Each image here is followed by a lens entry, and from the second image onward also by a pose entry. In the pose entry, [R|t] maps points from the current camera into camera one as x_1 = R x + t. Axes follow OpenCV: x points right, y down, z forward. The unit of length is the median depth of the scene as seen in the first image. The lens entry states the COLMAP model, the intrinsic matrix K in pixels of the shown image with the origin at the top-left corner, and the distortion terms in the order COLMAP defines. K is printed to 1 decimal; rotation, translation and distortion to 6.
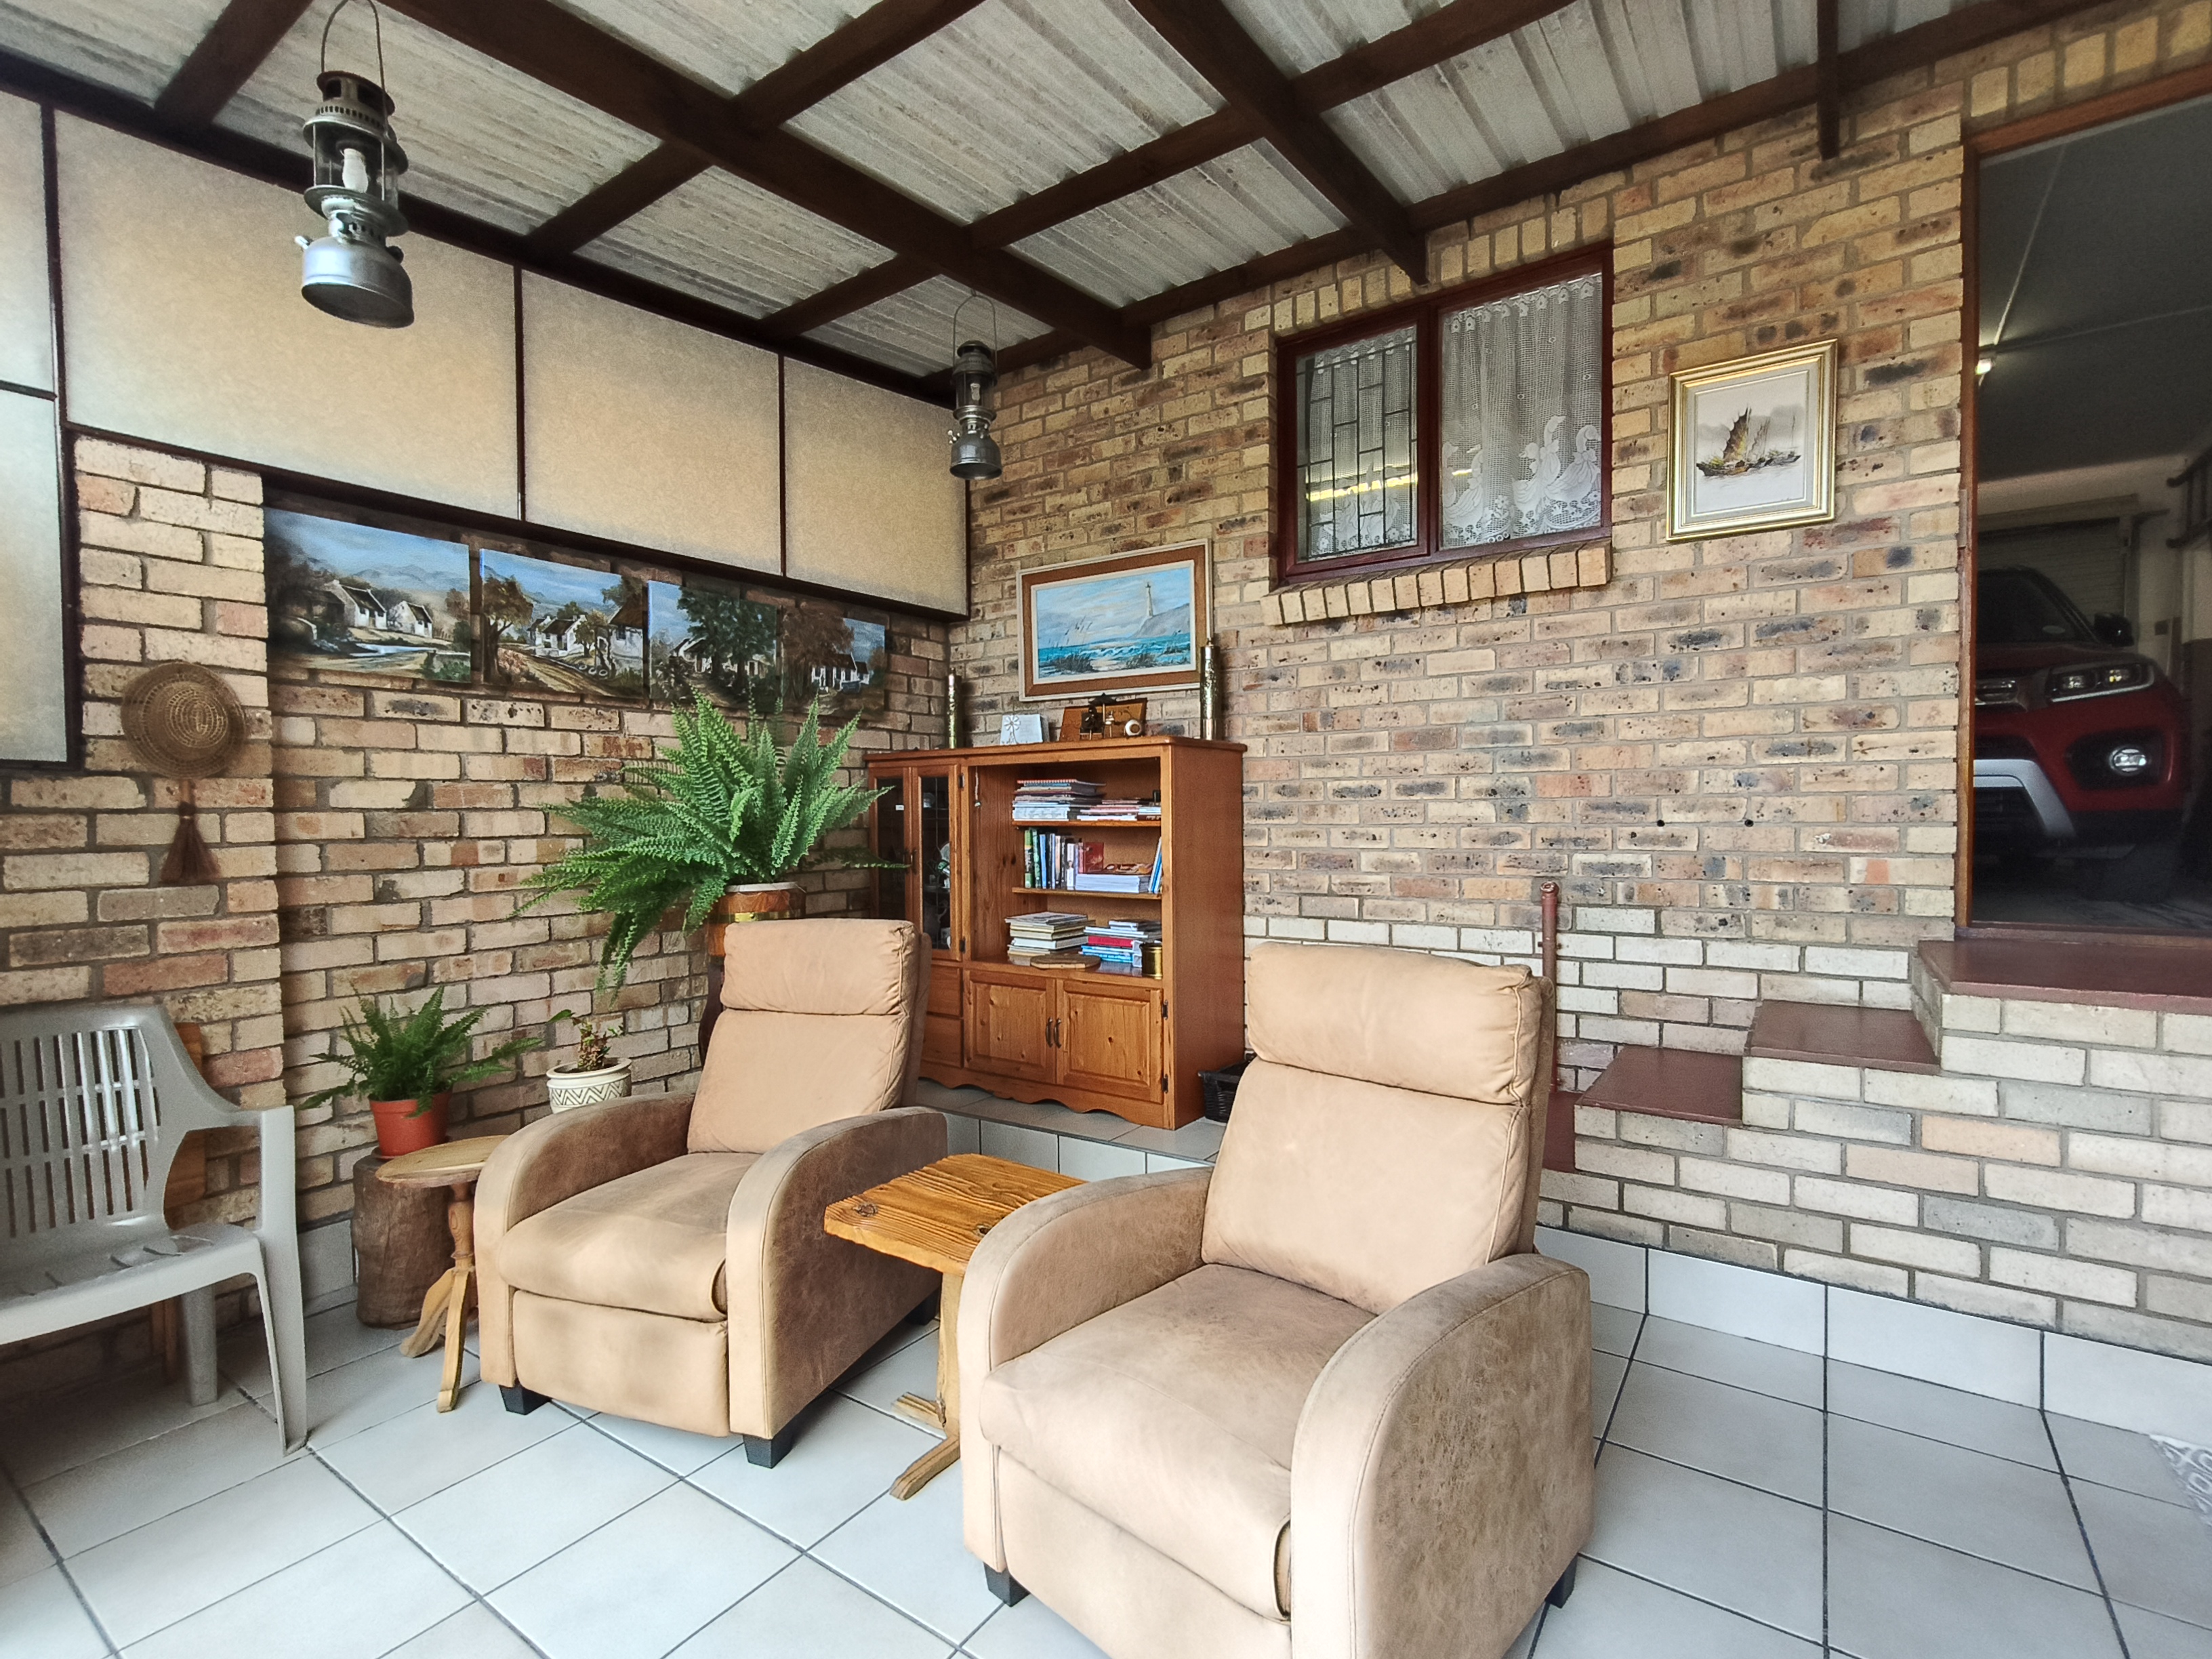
lens RADIAL K [[1032.2, 0, 1104.8], [0, 1032.2, 841.1], [0, 0, 1]] dist [0.001333, 0.002970]
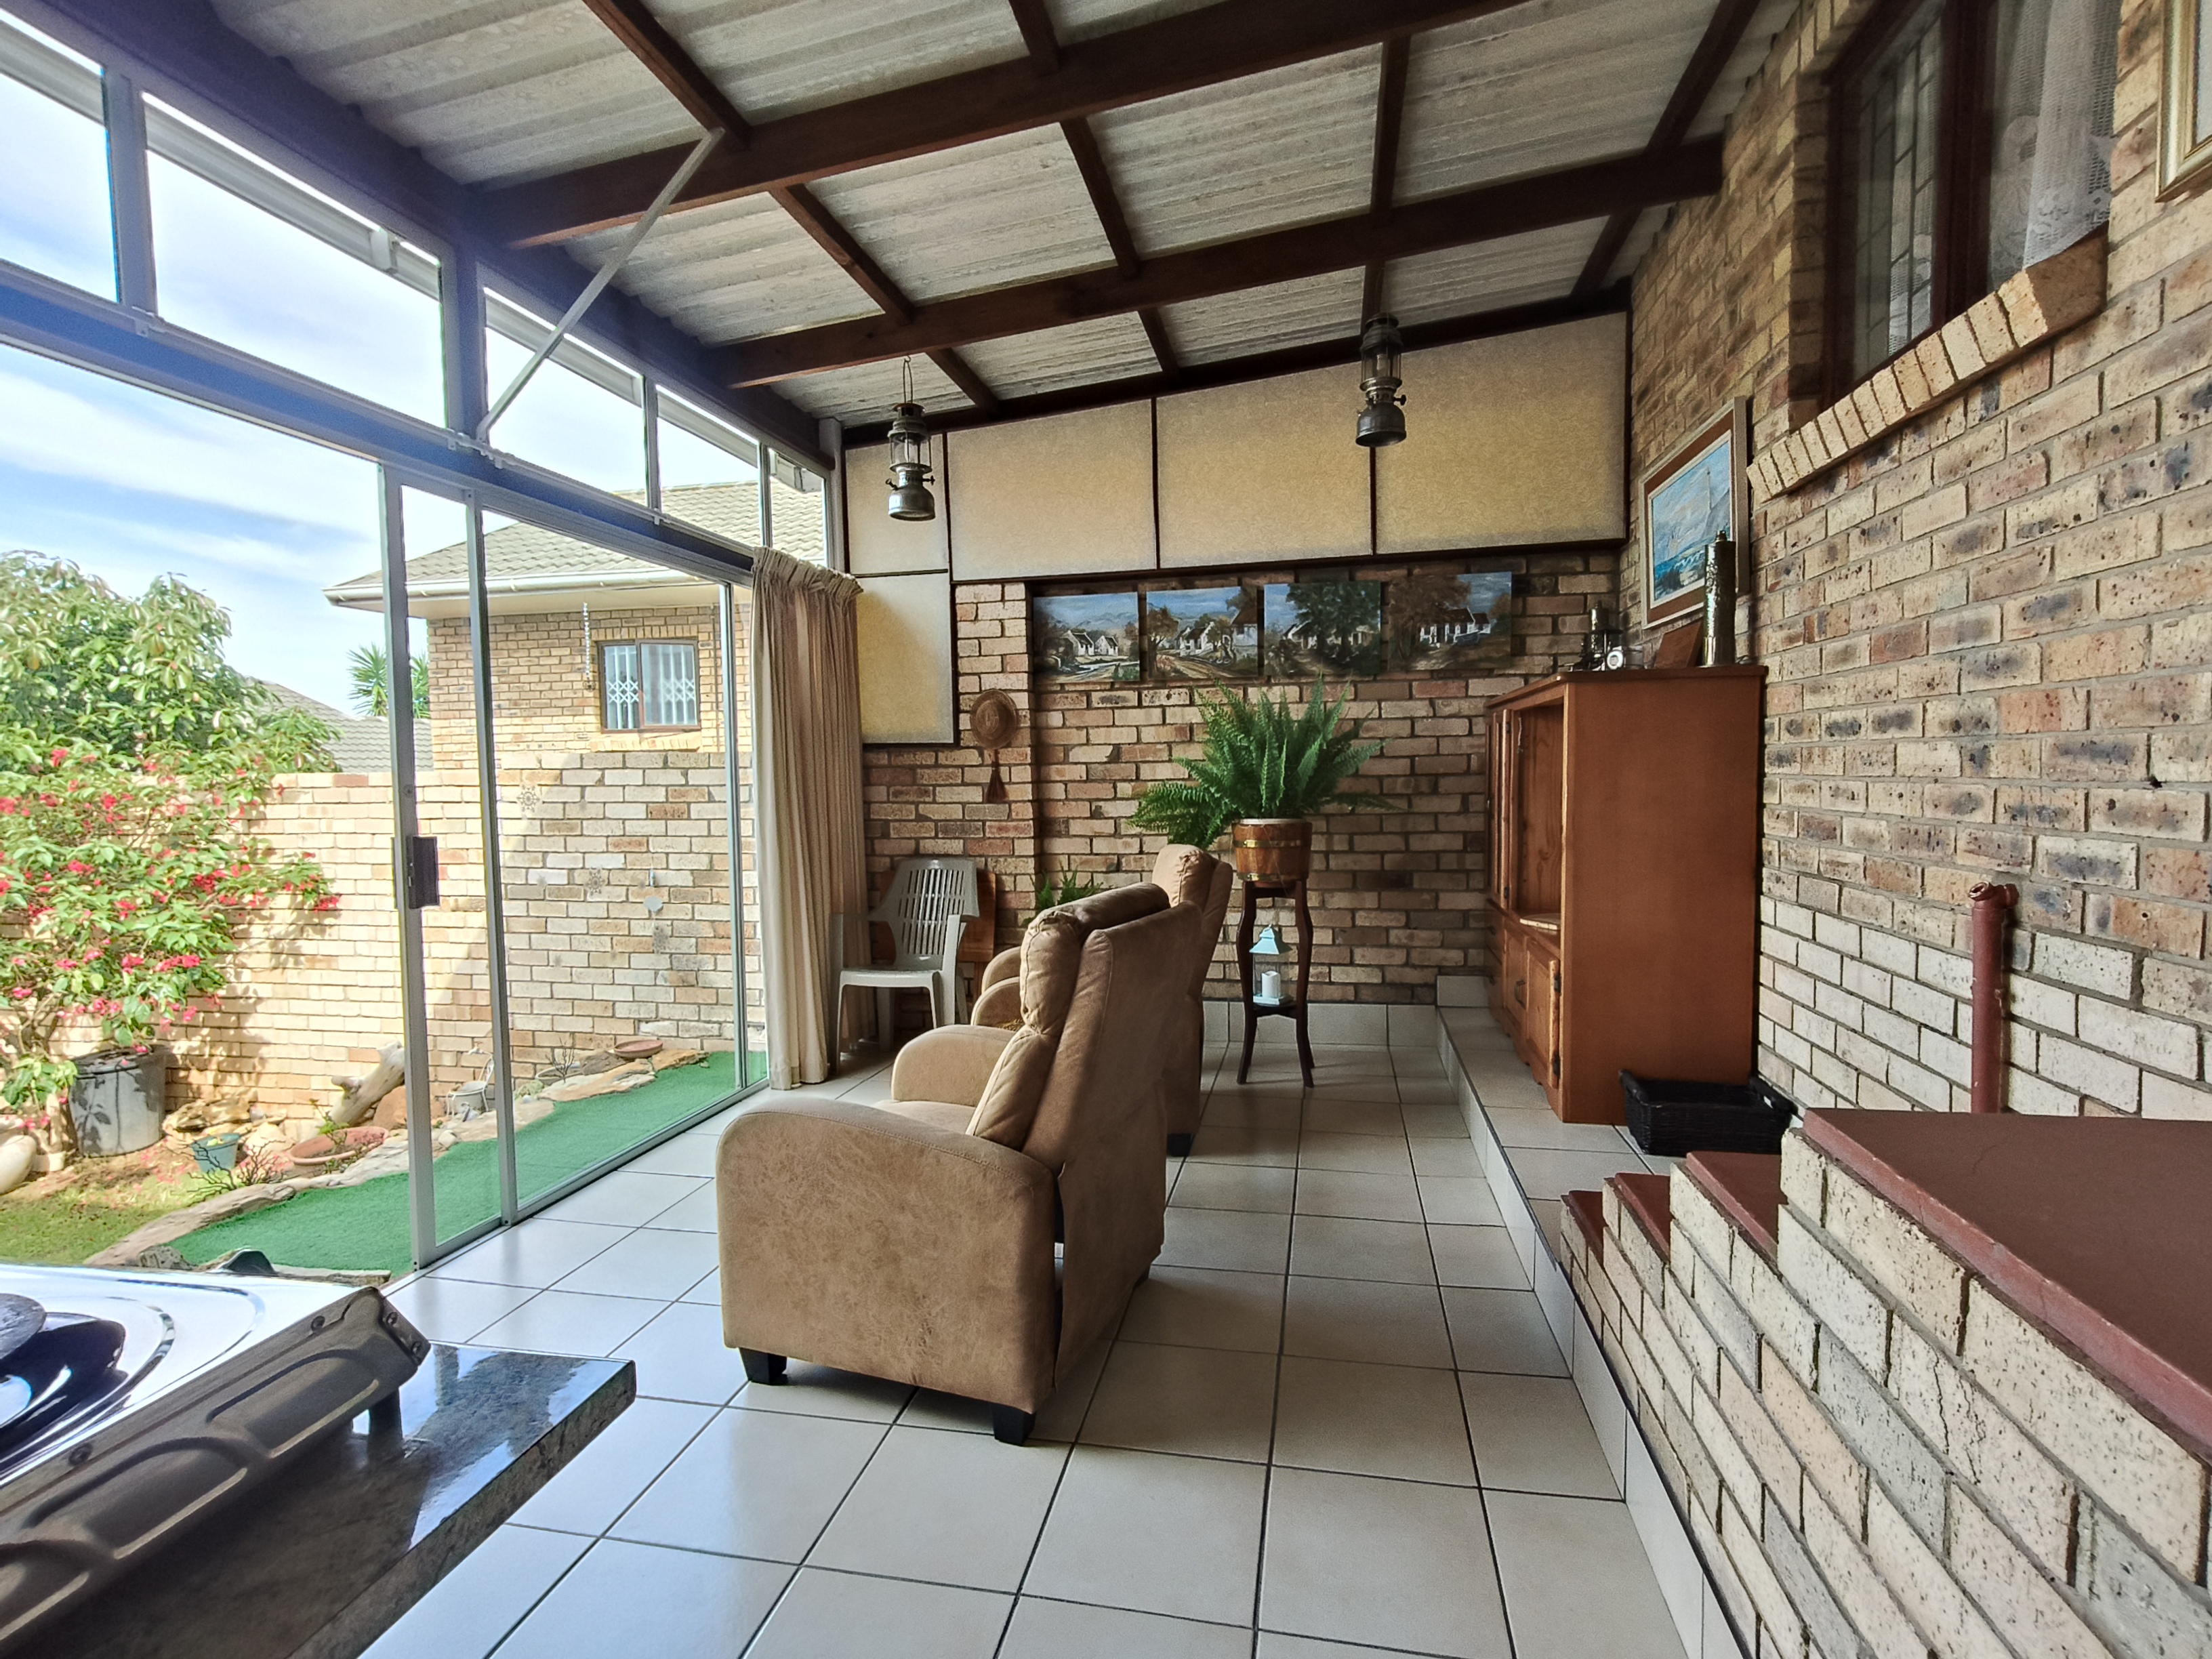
lens RADIAL K [[1032.2, 0, 1113.5], [0, 1032.2, 830.9], [0, 0, 1]] dist [0.001333, 0.002970]
pose [[0.395825, 0.058467, -0.916463, 0.798580], [-0.009303, 0.998175, 0.059662, -0.019259], [0.918279, -0.015089, 0.395647, 0.342323]]
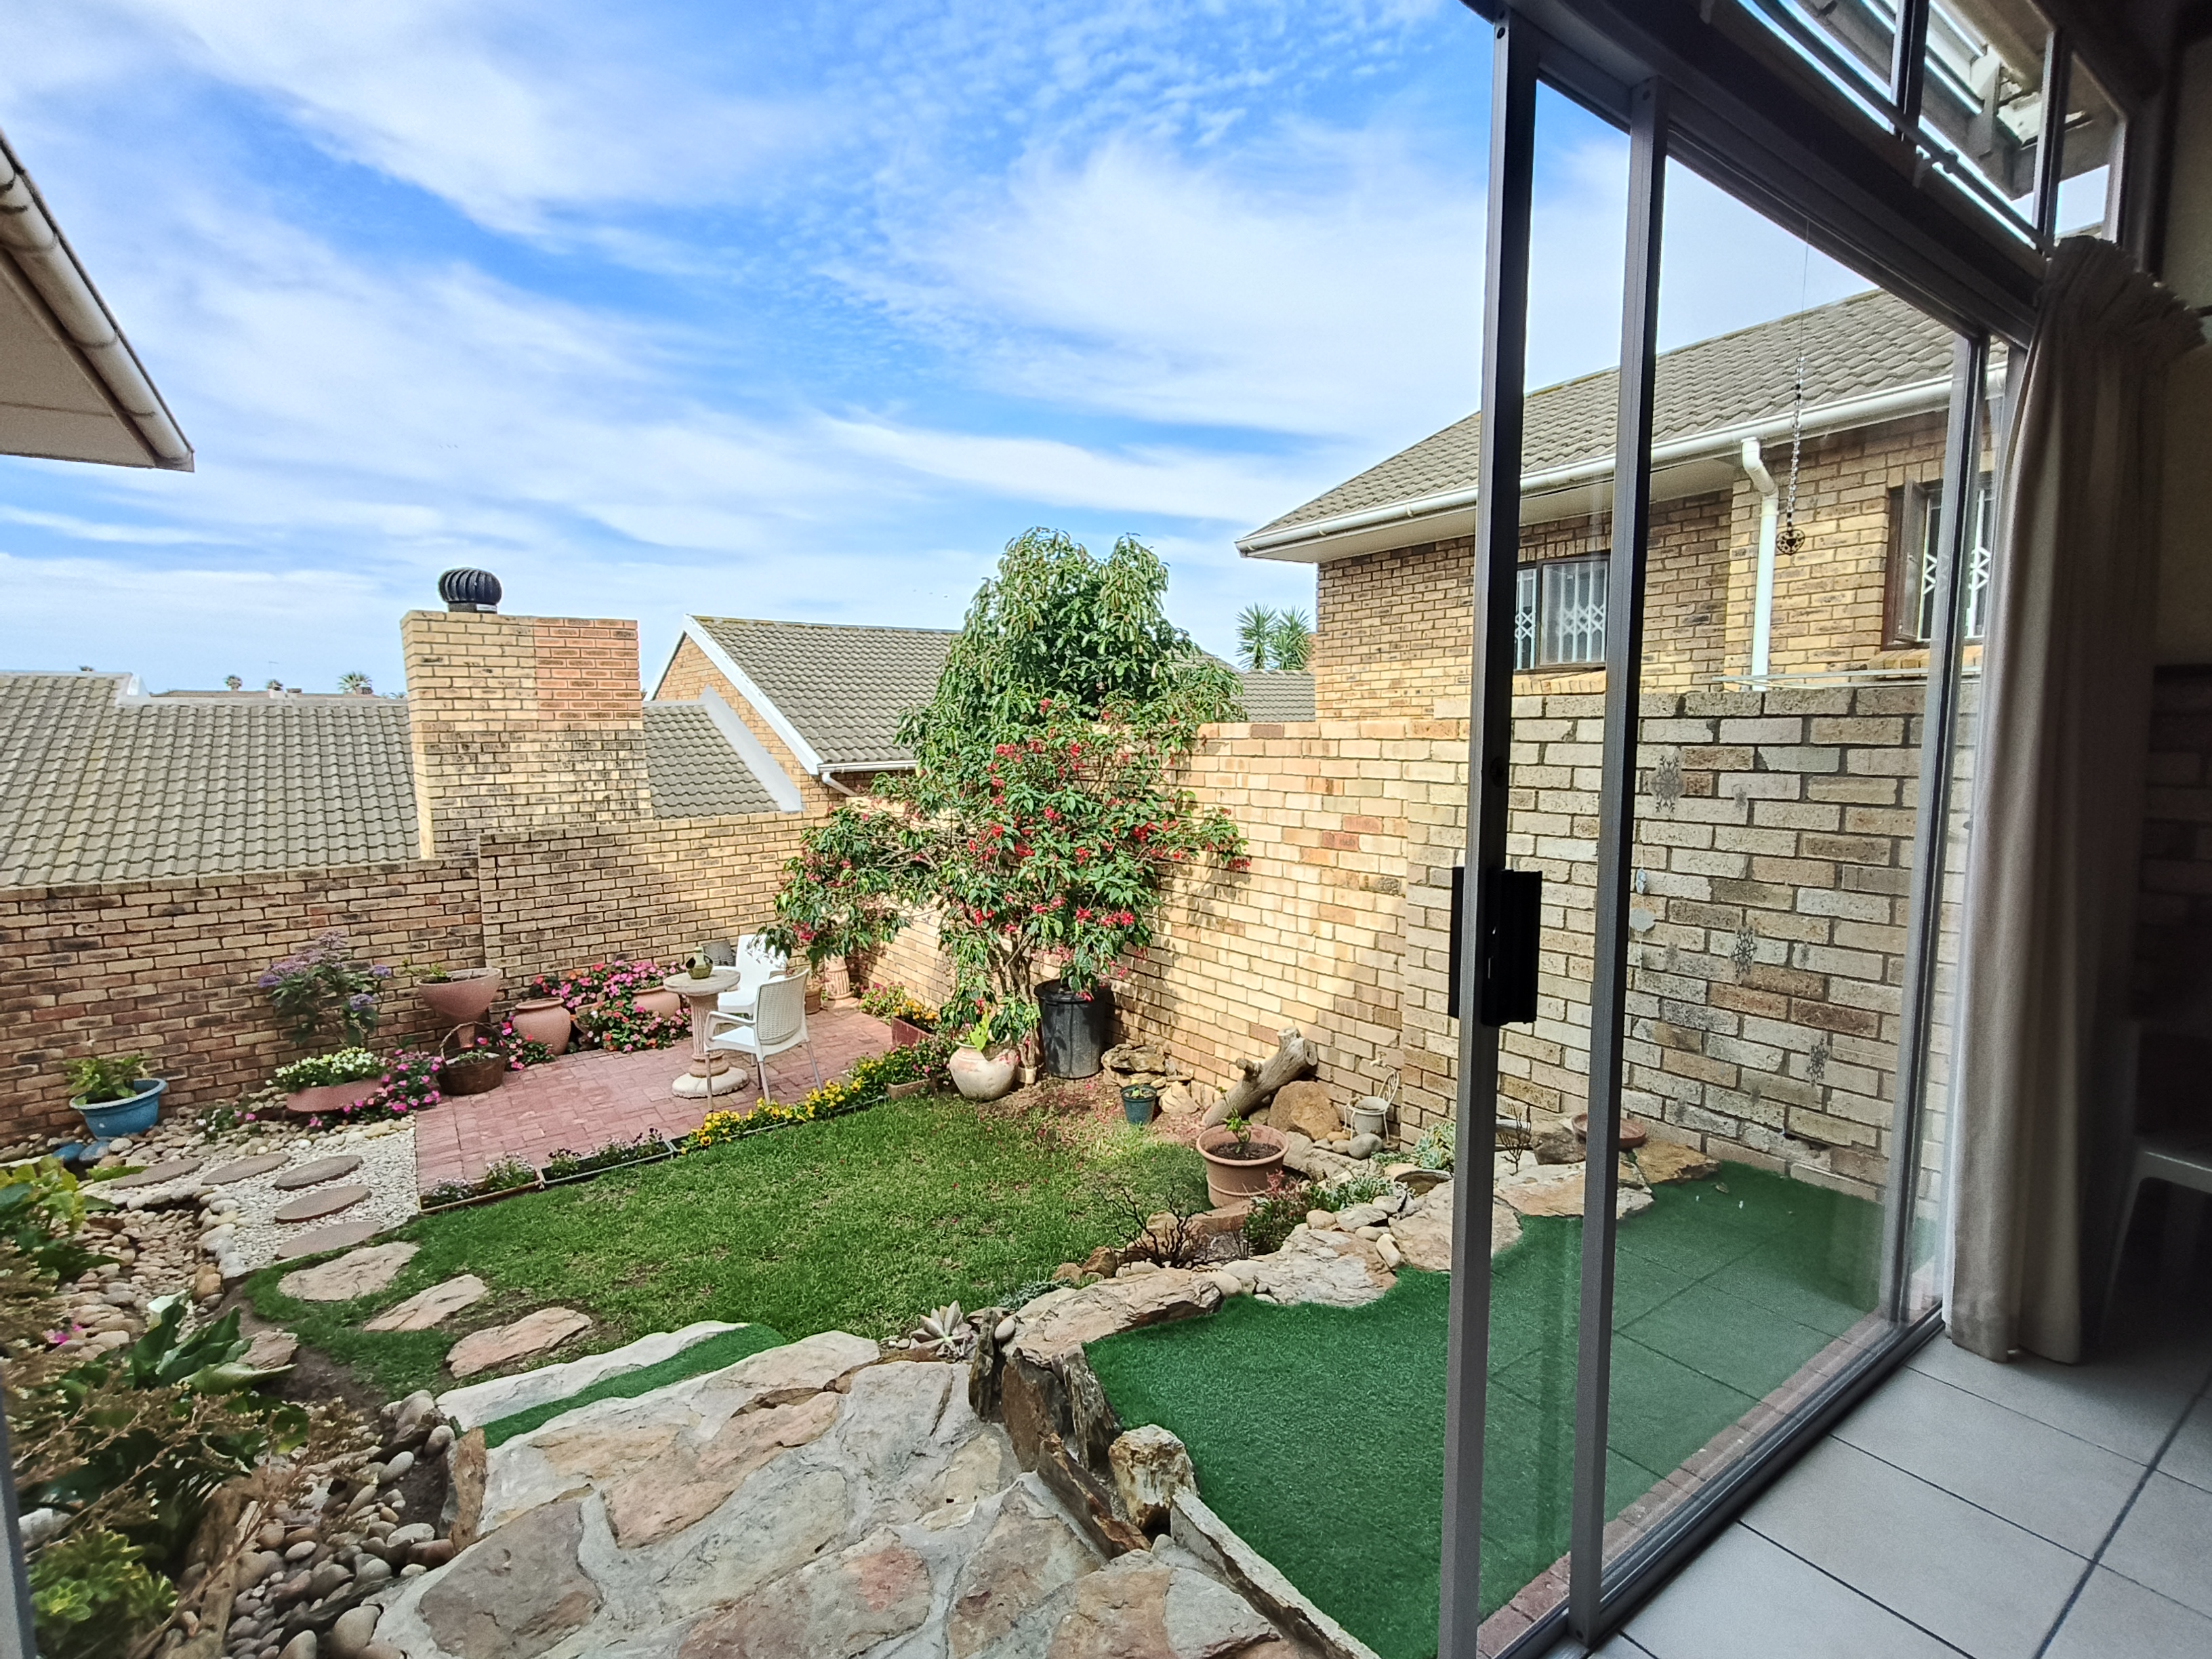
lens RADIAL K [[1032.2, 0, 1095.5], [0, 1032.2, 845.7], [0, 0, 1]] dist [0.001333, 0.002970]
pose [[-0.346918, 0.120457, -0.930128, 0.213877], [-0.005102, 0.991461, 0.130303, -0.018389], [0.937882, 0.049950, -0.343341, 0.141185]]
